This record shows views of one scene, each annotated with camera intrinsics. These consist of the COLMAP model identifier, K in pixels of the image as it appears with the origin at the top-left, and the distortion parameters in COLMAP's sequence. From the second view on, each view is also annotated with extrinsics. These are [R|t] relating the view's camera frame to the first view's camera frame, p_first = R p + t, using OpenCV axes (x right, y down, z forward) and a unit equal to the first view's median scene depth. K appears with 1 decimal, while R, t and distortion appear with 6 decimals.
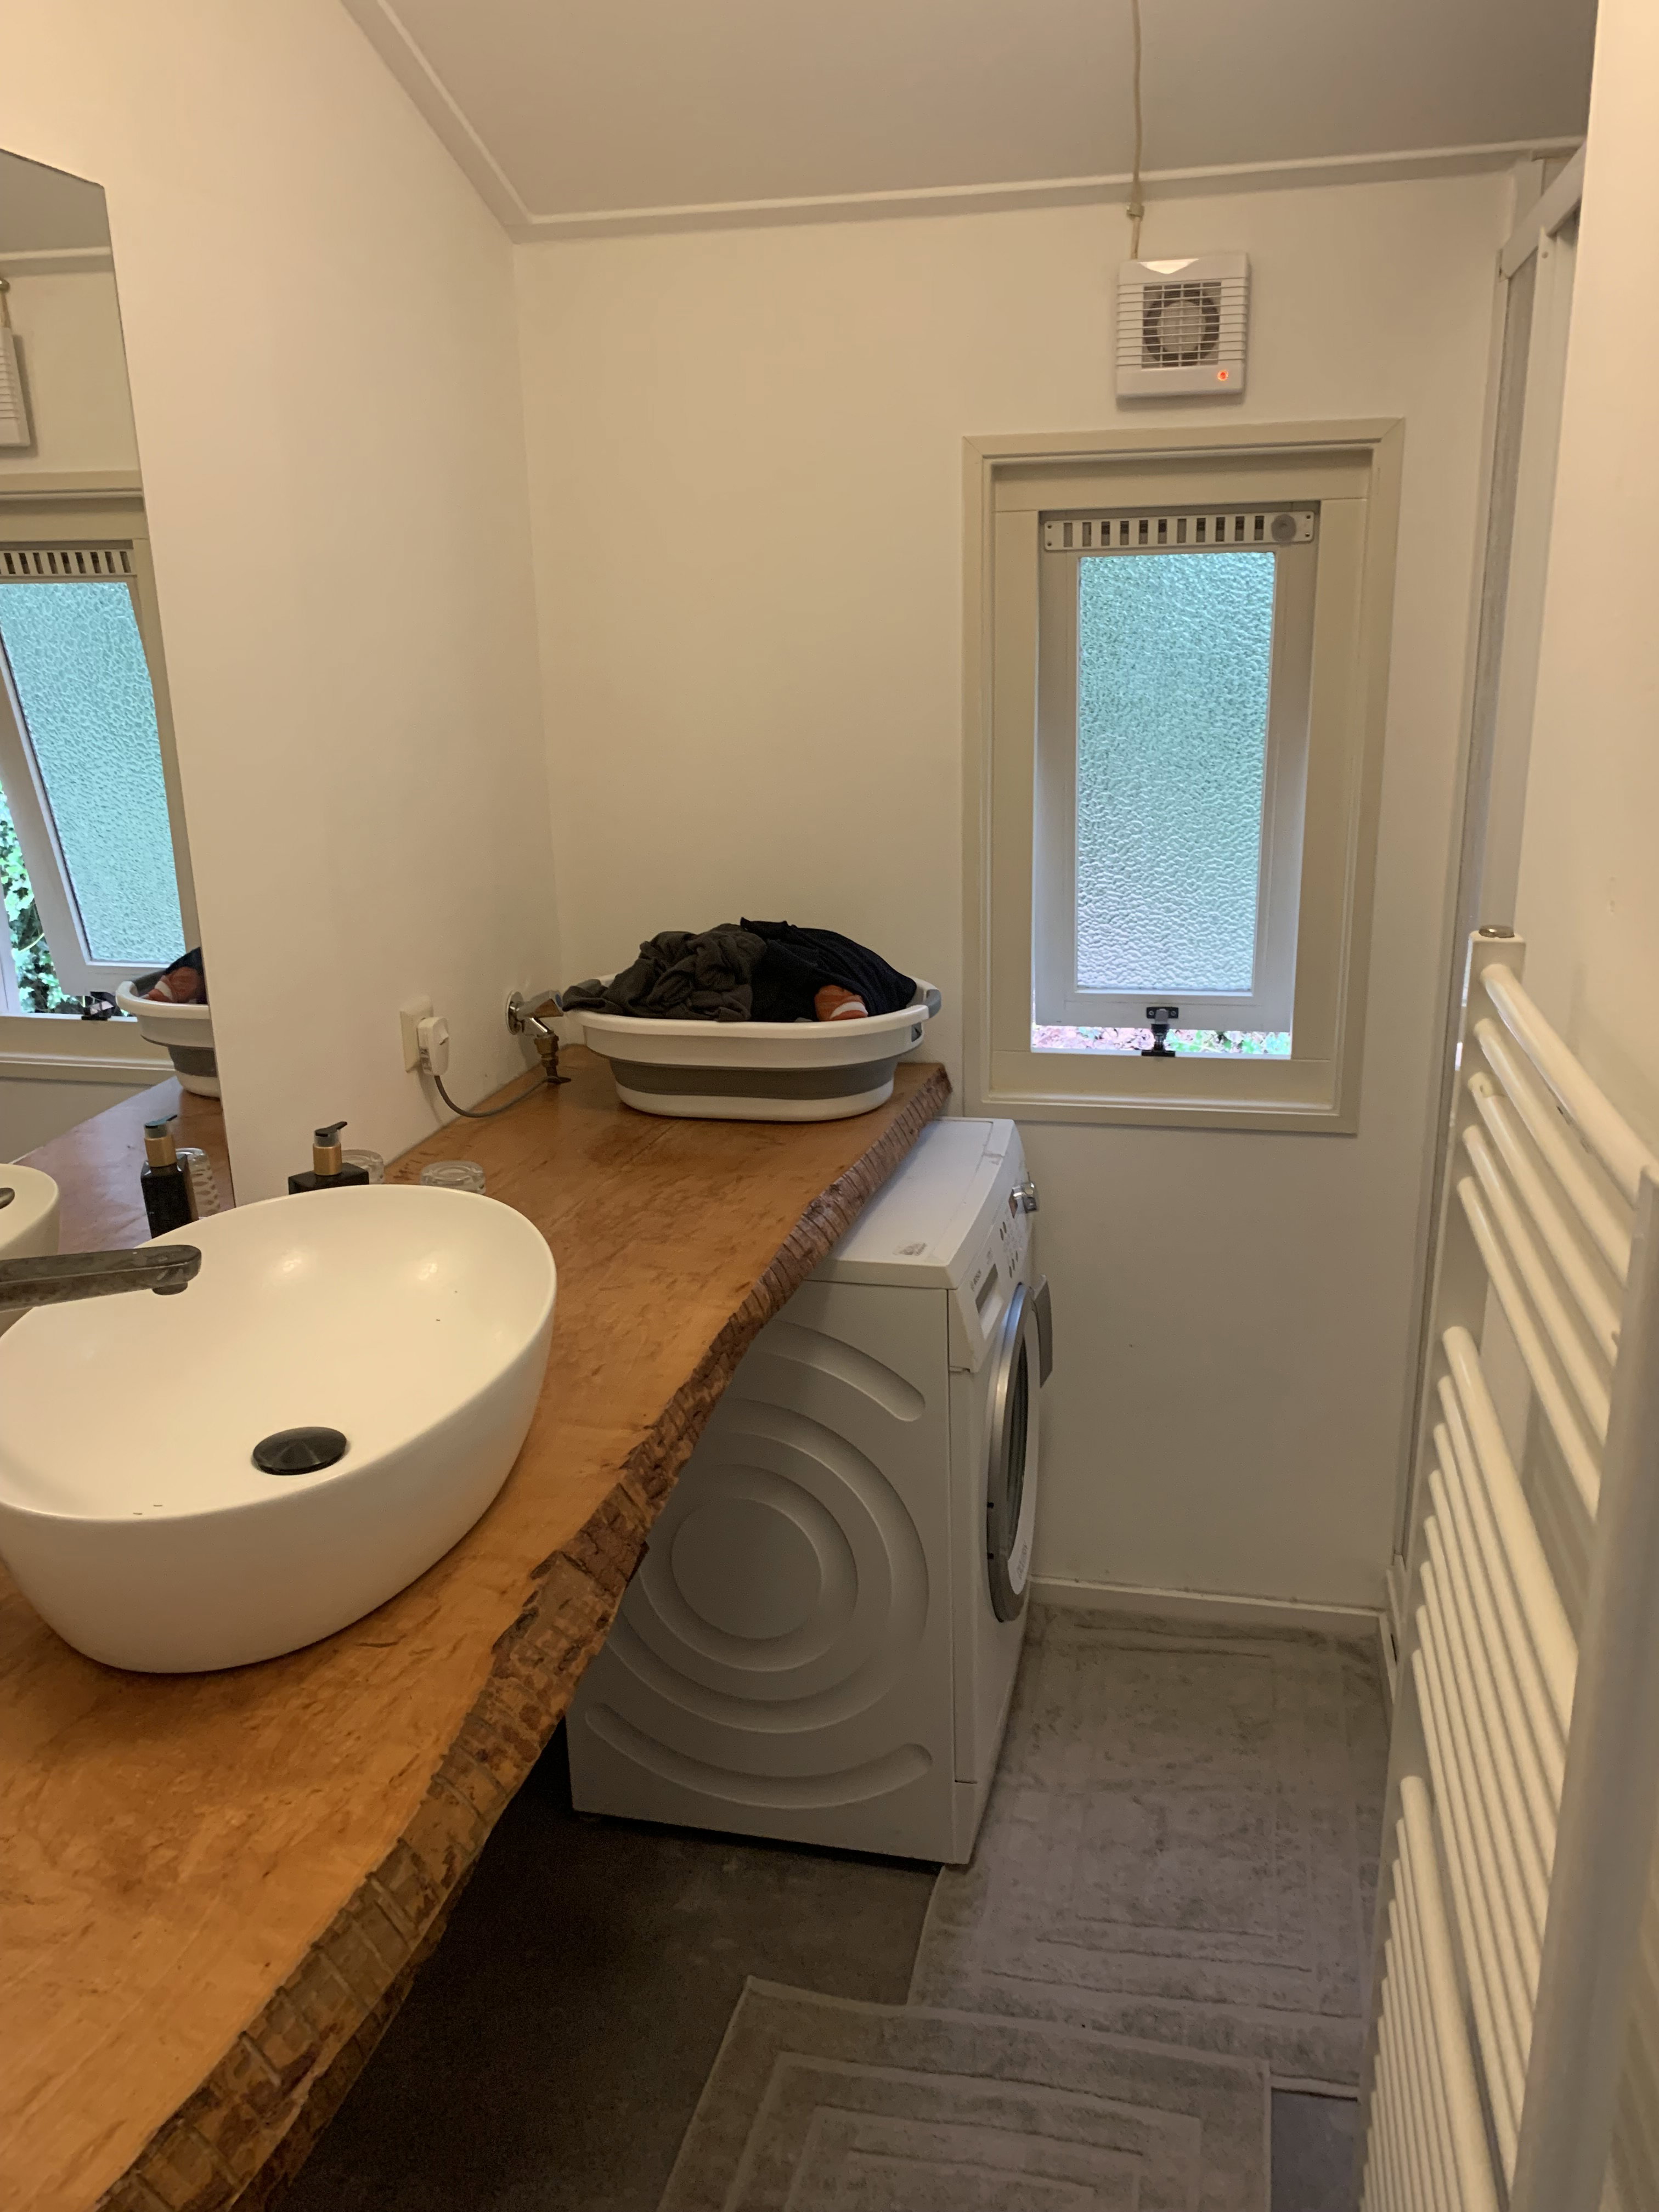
lens RADIAL K [[1661.7, 0, 839.3], [0, 1661.7, 1098.0], [0, 0, 1]] dist [0.035714, -0.026847]
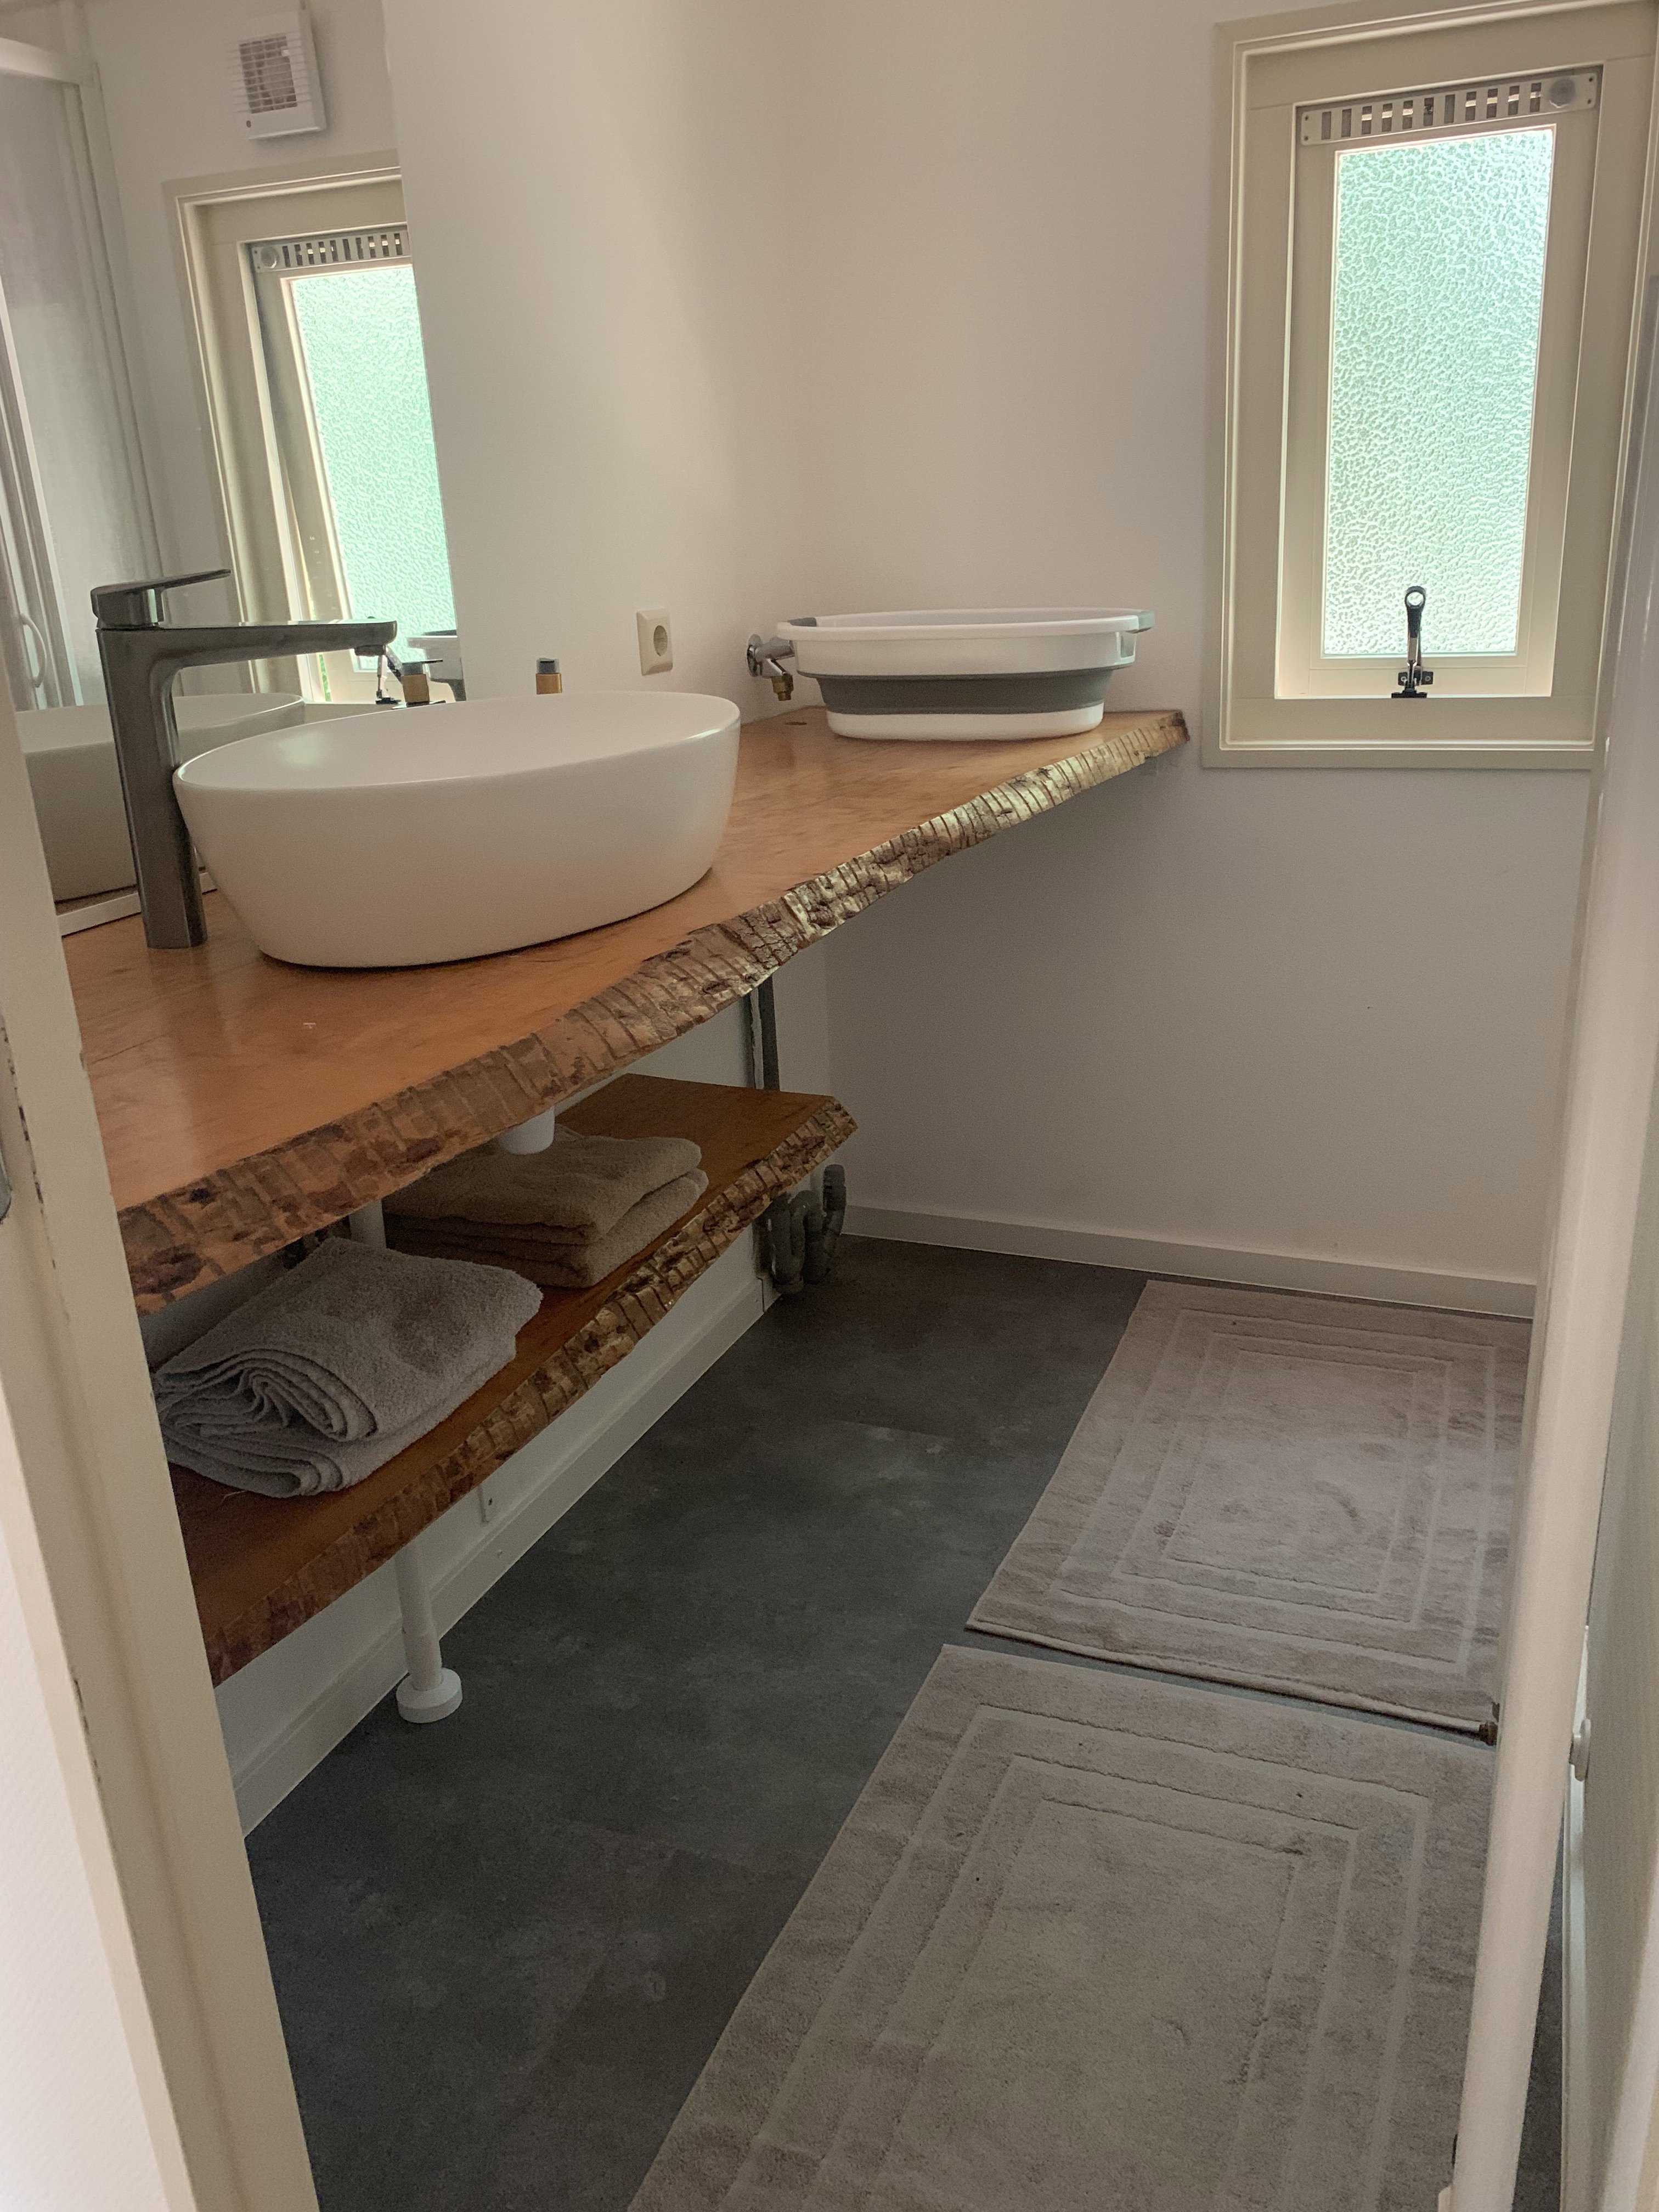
lens RADIAL K [[1661.7, 0, 840.6], [0, 1661.7, 1095.4], [0, 0, 1]] dist [0.035714, -0.026847]
pose [[0.982594, 0.029455, -0.183415, 0.085011], [-0.020676, 0.998555, 0.049593, 0.259051], [0.184611, -0.044937, 0.981784, -0.024861]]
